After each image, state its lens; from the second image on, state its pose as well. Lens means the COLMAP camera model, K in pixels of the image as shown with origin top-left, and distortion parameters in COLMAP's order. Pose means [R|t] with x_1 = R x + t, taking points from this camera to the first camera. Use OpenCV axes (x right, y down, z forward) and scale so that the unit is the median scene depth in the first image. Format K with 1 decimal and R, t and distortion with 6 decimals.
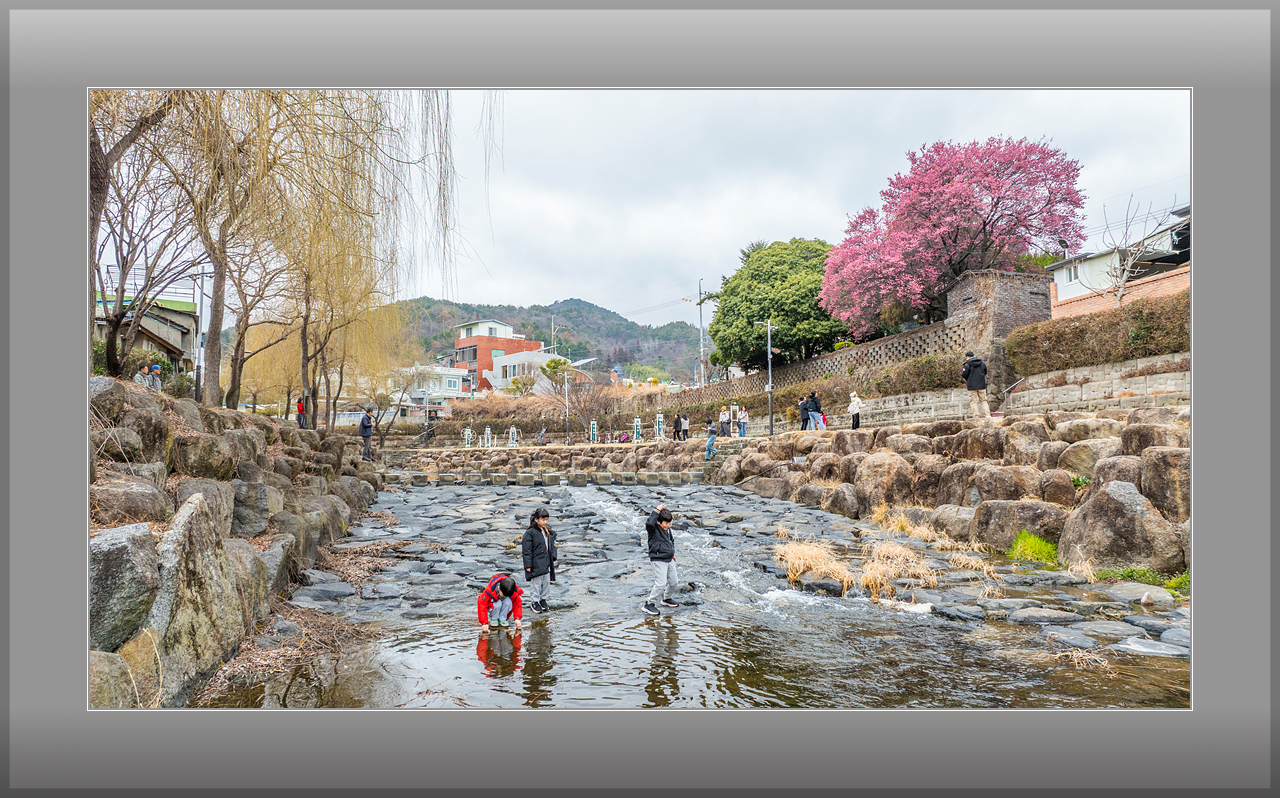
lens RADIAL K [[774.3, 0, 642.8], [0, 774.3, 401.3], [0, 0, 1]] dist [-0.028093, 0.026898]
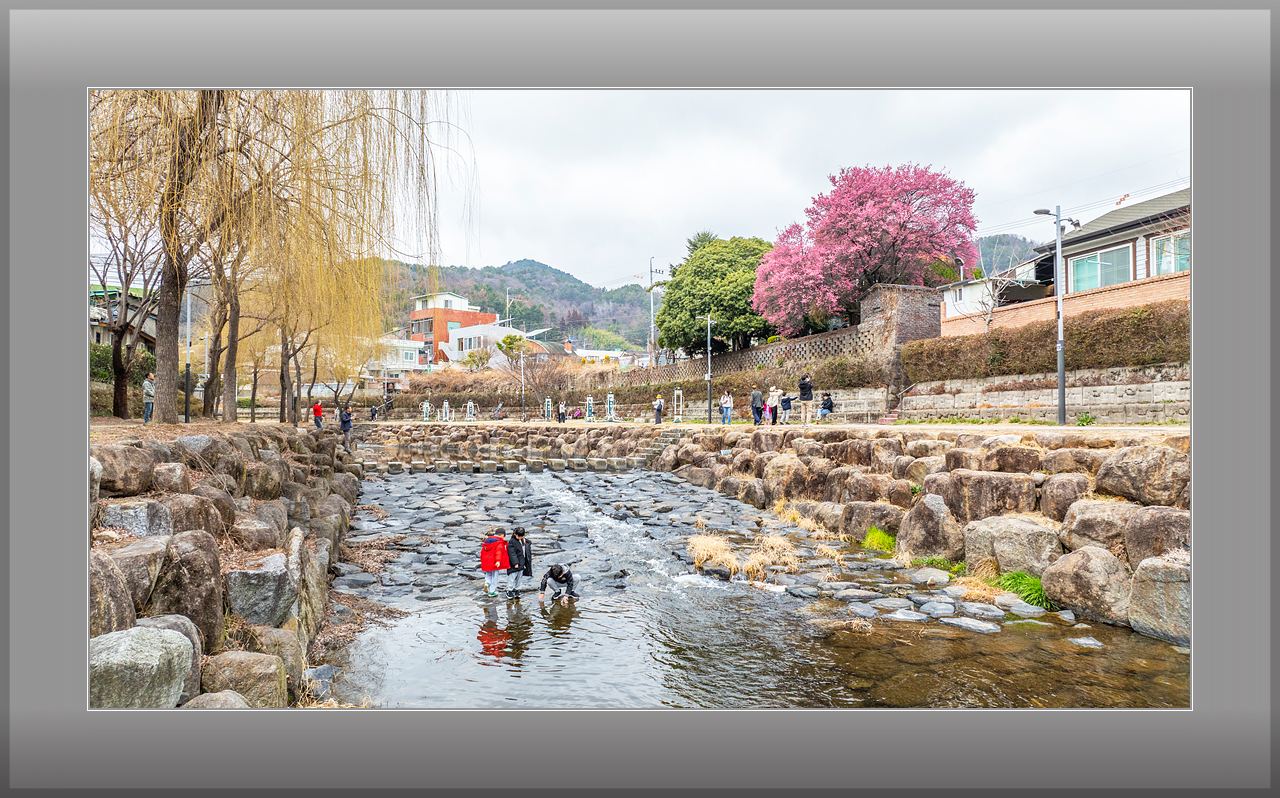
lens RADIAL K [[774.3, 0, 642.7], [0, 774.3, 403.3], [0, 0, 1]] dist [-0.028093, 0.026898]
pose [[0.998245, 0.002469, 0.059168, 0.004735], [-0.005551, 0.998633, 0.051979, -0.038942], [-0.058959, -0.052216, 0.996894, -0.104497]]
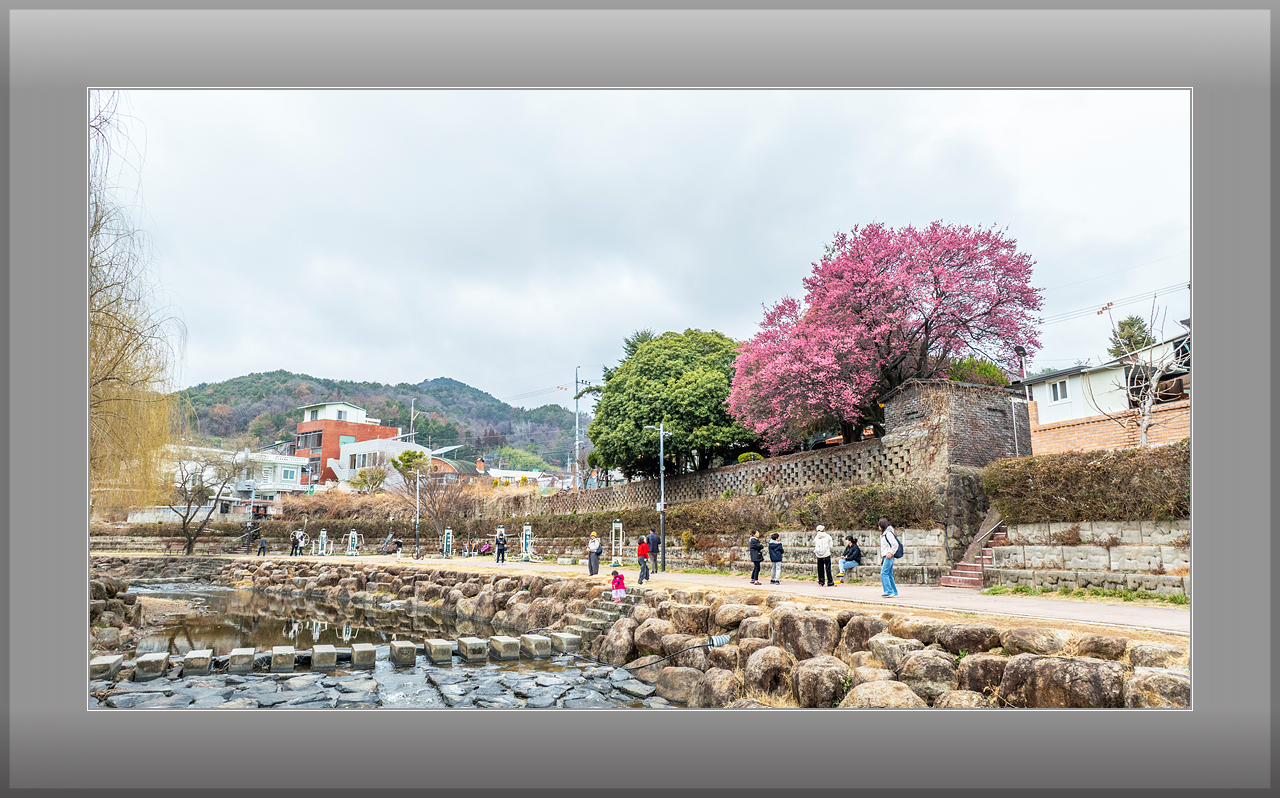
lens RADIAL K [[774.3, 0, 641.6], [0, 774.3, 399.6], [0, 0, 1]] dist [-0.028093, 0.026898]
pose [[0.986507, 0.032007, 0.160563, 0.007730], [-0.014285, 0.993792, -0.110338, -0.042164], [-0.163098, 0.106555, 0.980839, 0.195394]]
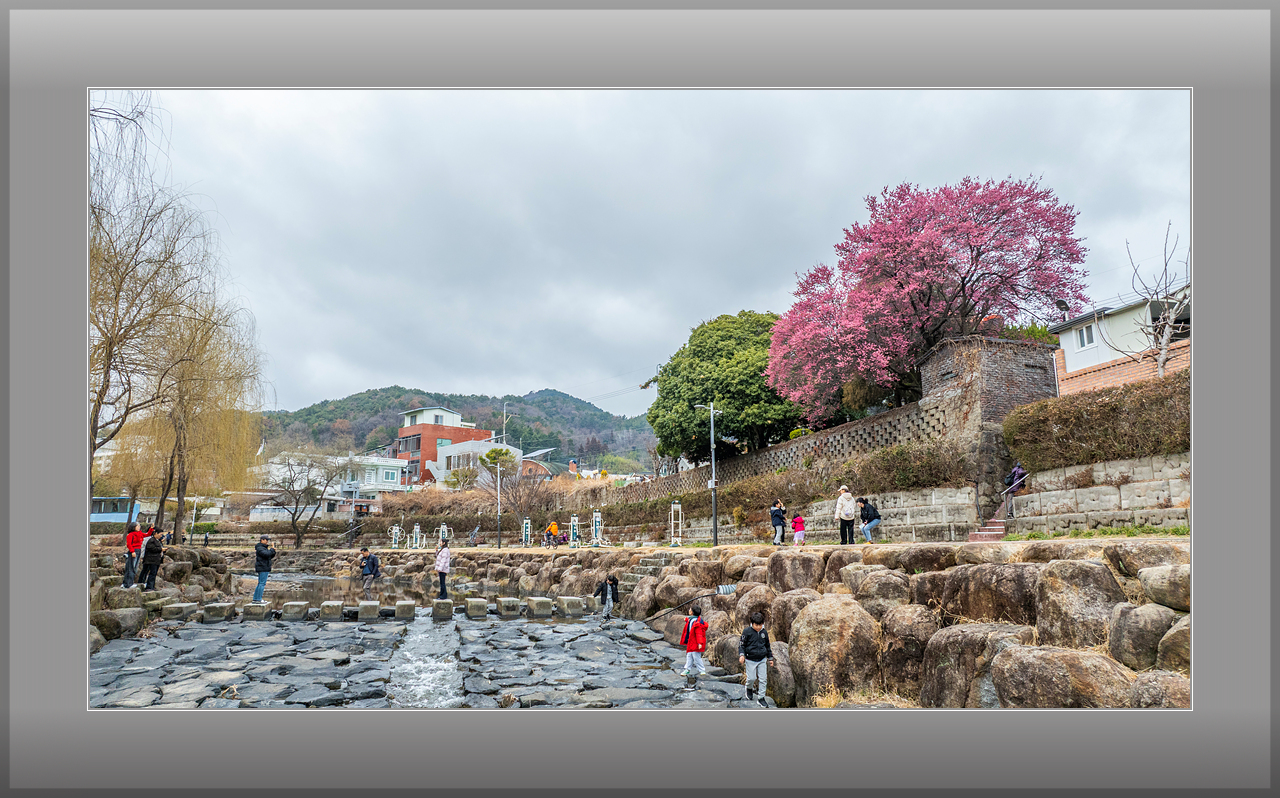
lens RADIAL K [[774.3, 0, 640.7], [0, 774.3, 397.5], [0, 0, 1]] dist [-0.028093, 0.026898]
pose [[0.999605, 0.004789, 0.027703, 0.067023], [-0.001381, 0.992556, -0.121779, -0.009021], [-0.028080, 0.121692, 0.992171, 0.177153]]
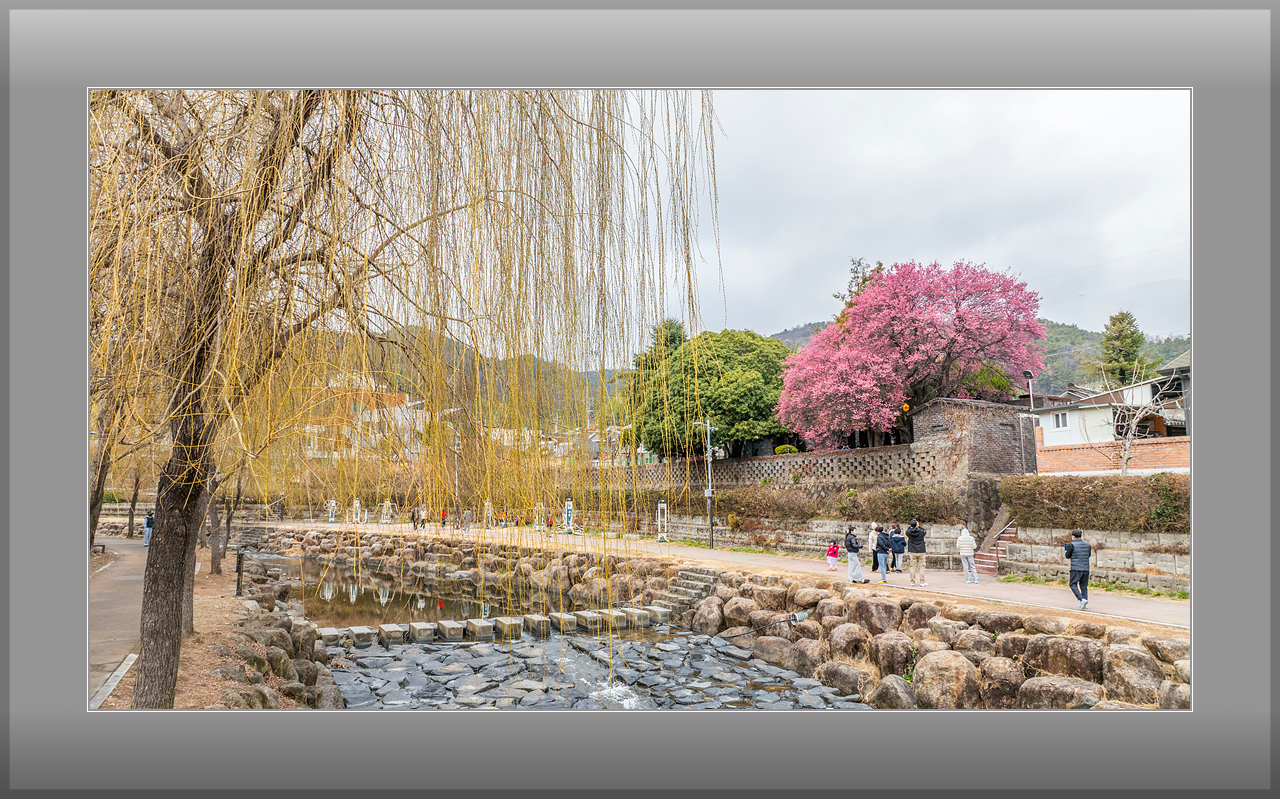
lens RADIAL K [[804.9, 0, 620.1], [0, 804.9, 386.7], [0, 0, 1]] dist [-0.028447, 0.016814]
pose [[0.985569, 0.023457, 0.167641, -0.118063], [-0.013457, 0.998075, -0.060545, -0.091343], [-0.168739, 0.057416, 0.983987, 0.047383]]
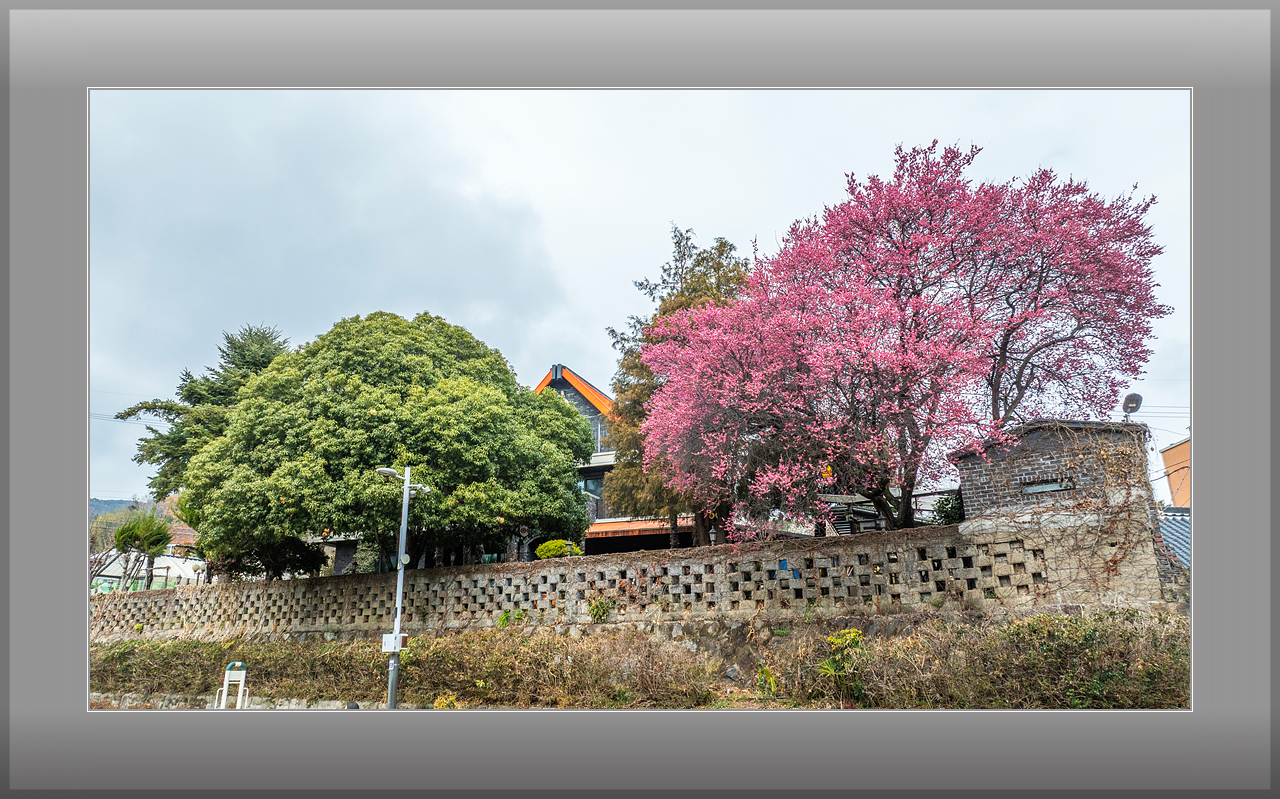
lens RADIAL K [[804.9, 0, 639.0], [0, 804.9, 383.9], [0, 0, 1]] dist [-0.028447, 0.016814]
pose [[0.714130, 0.224136, 0.663160, -0.044219], [-0.047978, 0.960798, -0.273067, -0.040567], [-0.698367, 0.163188, 0.696888, 0.655777]]
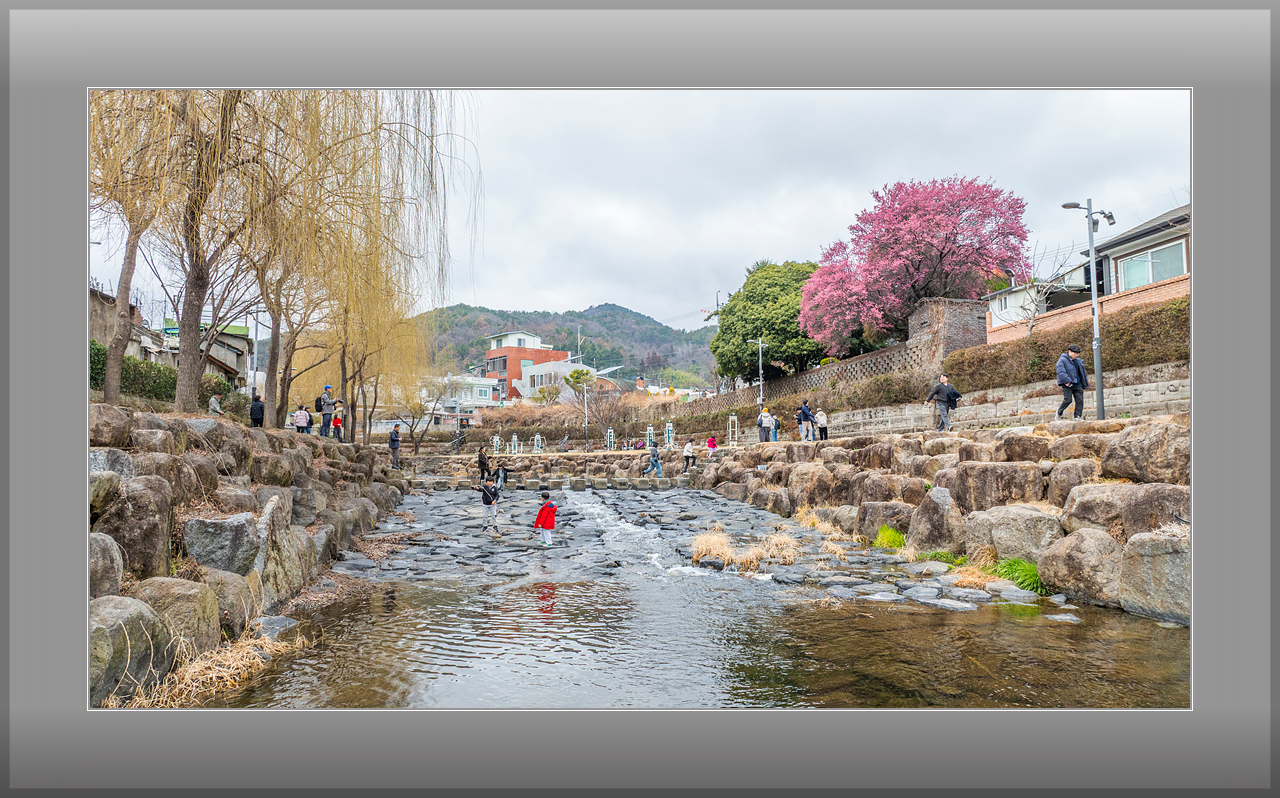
lens RADIAL K [[774.3, 0, 642.4], [0, 774.3, 405.4], [0, 0, 1]] dist [-0.028093, 0.026898]
pose [[0.998877, -0.005634, -0.047033, 0.051064], [0.005653, 0.999984, 0.000285, -0.012447], [0.047030, -0.000551, 0.998893, -0.109361]]
